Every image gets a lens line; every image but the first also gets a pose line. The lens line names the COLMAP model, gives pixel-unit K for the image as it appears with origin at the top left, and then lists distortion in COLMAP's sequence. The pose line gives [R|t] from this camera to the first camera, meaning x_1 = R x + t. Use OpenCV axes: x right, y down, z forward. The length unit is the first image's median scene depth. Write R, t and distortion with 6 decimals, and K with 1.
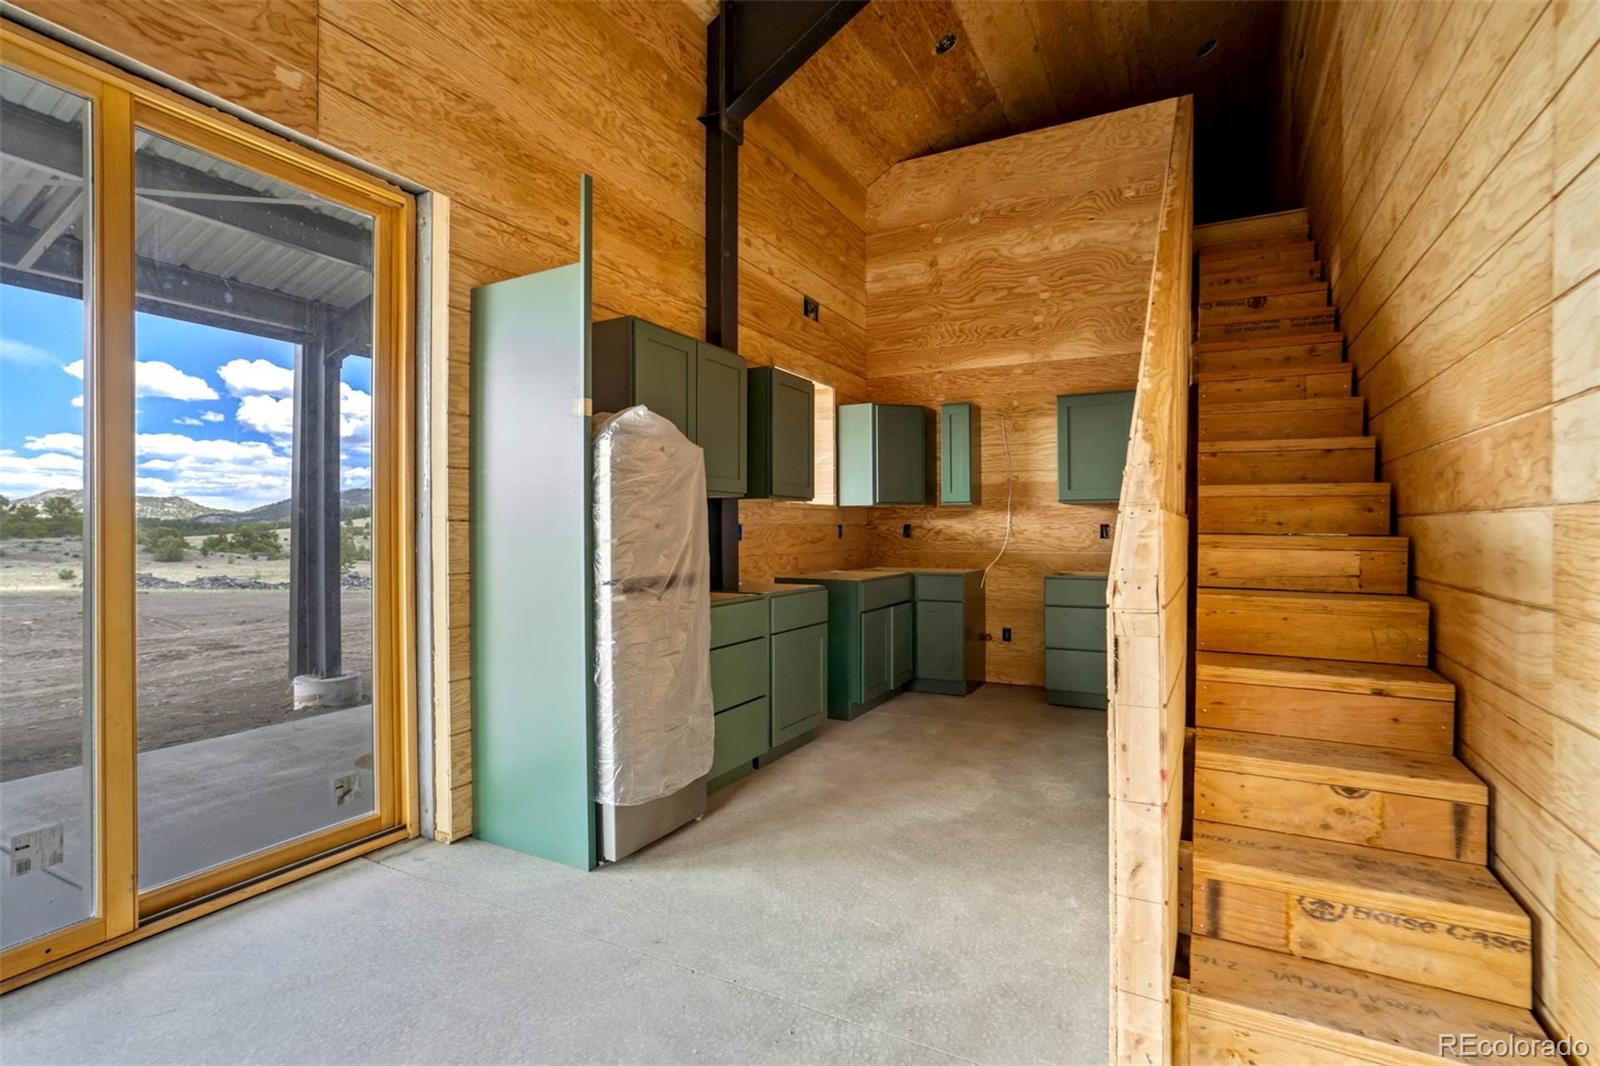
lens RADIAL K [[743.2, 0, 790.2], [0, 743.2, 533.2], [0, 0, 1]] dist [-0.004255, -0.000058]
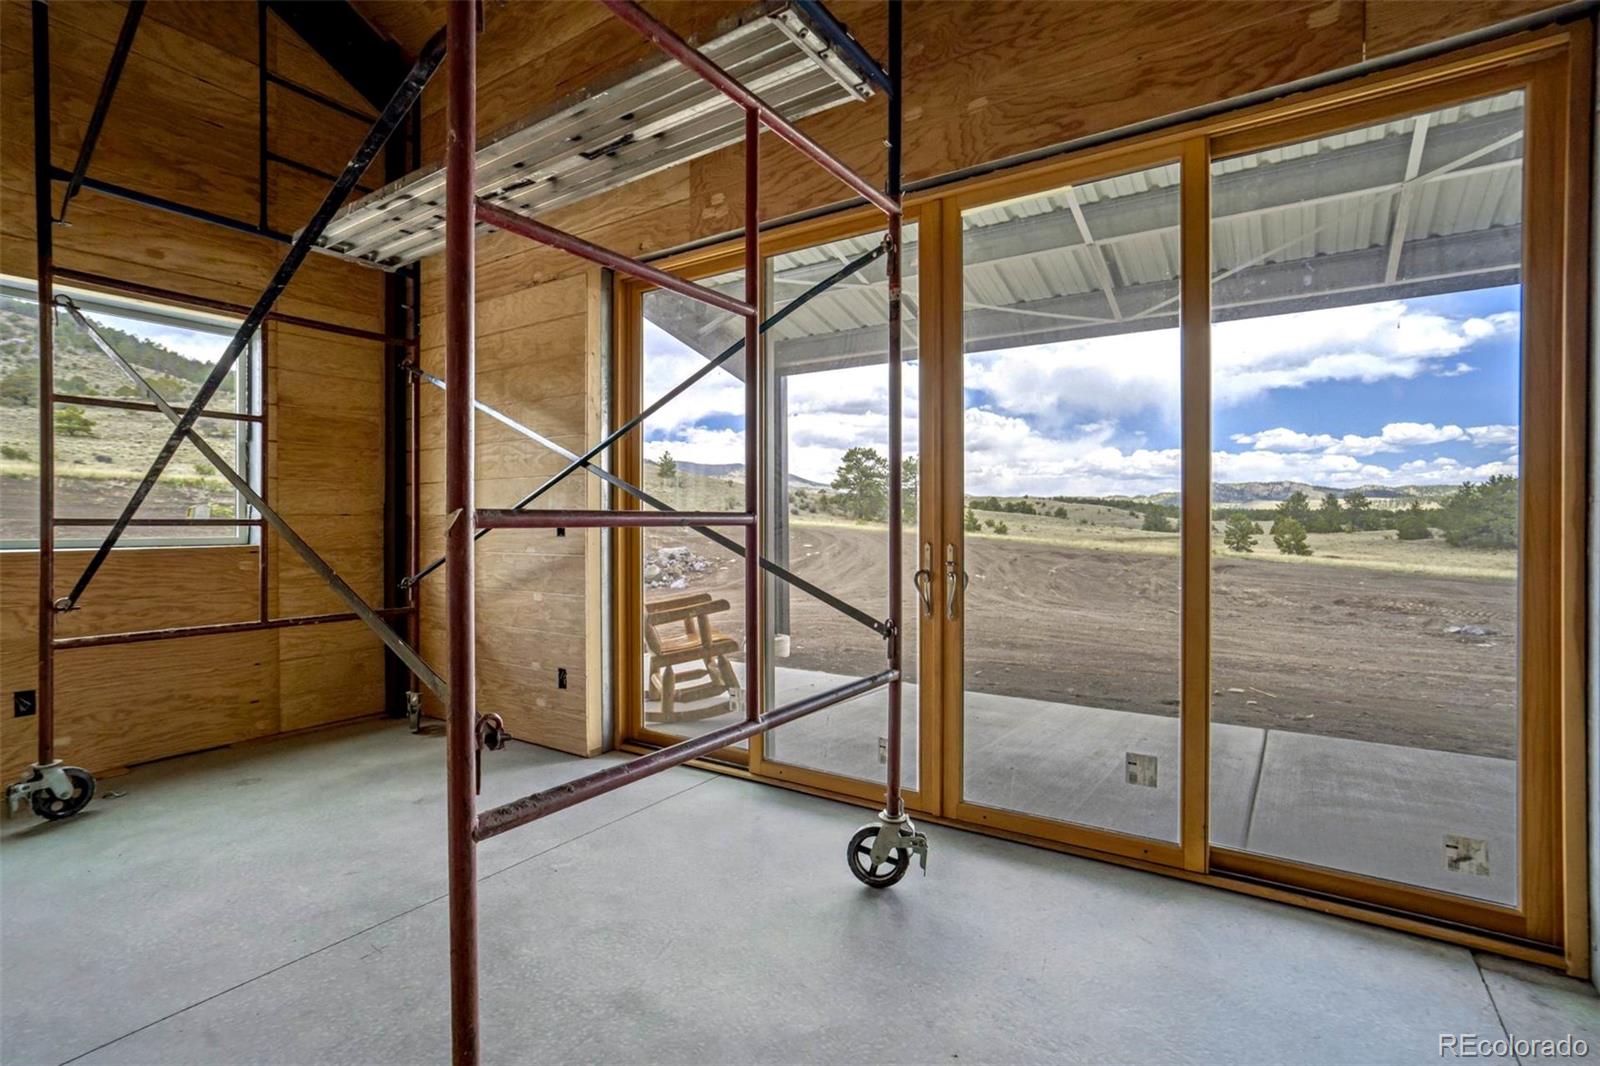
lens RADIAL K [[747.5, 0, 809.2], [0, 747.5, 525.6], [0, 0, 1]] dist [-0.014918, 0.010064]
pose [[-0.077550, 0.004723, -0.996977, 0.236226], [-0.000698, 0.999988, 0.004791, -0.001699], [0.996988, 0.001068, -0.077546, 0.388546]]
